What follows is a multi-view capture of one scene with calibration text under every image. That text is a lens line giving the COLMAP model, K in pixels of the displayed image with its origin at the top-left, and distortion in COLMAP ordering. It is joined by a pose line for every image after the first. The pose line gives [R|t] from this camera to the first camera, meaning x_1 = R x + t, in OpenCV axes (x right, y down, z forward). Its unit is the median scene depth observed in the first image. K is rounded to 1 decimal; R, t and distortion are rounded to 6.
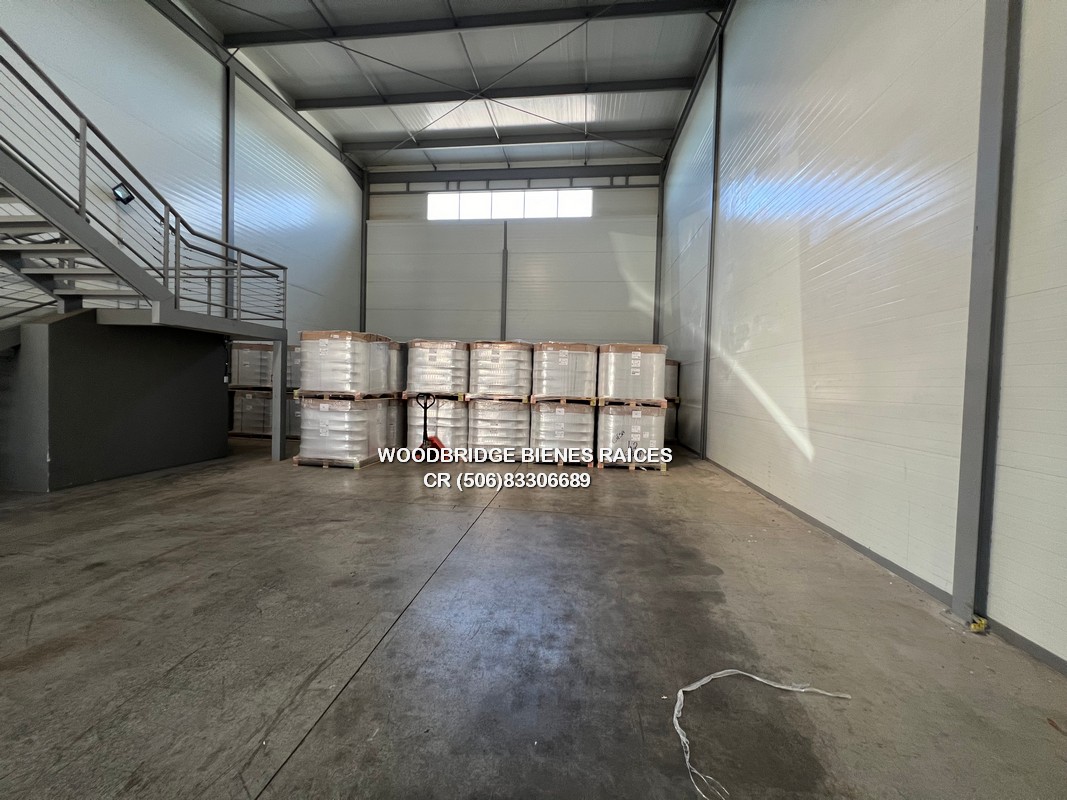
lens RADIAL K [[420.2, 0, 537.3], [0, 420.2, 396.2], [0, 0, 1]] dist [-0.002267, 0.001127]
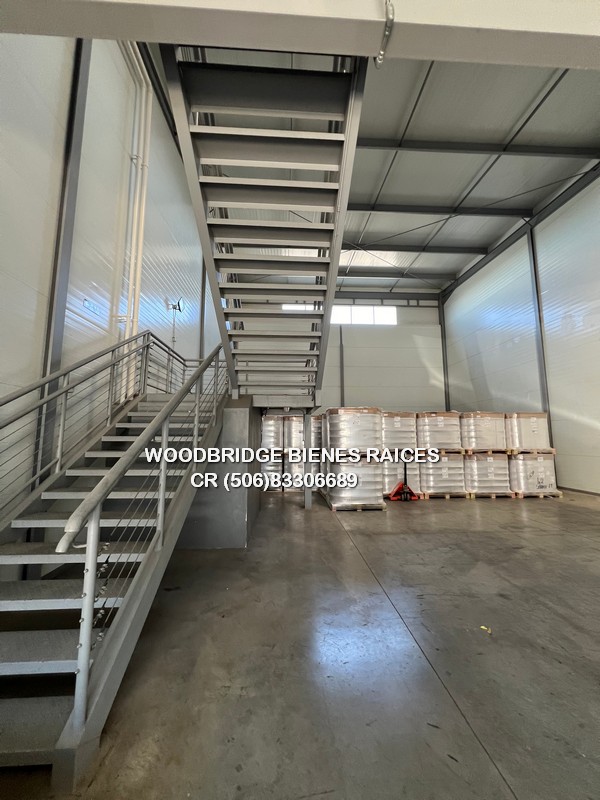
lens RADIAL K [[315.0, 0, 302.9], [0, 315.0, 395.8], [0, 0, 1]] dist [-0.002267, 0.001127]
pose [[0.985192, -0.007565, 0.171287, -0.565212], [0.034122, 0.987693, -0.152637, -0.027400], [-0.168024, 0.156221, 0.973326, 0.013842]]
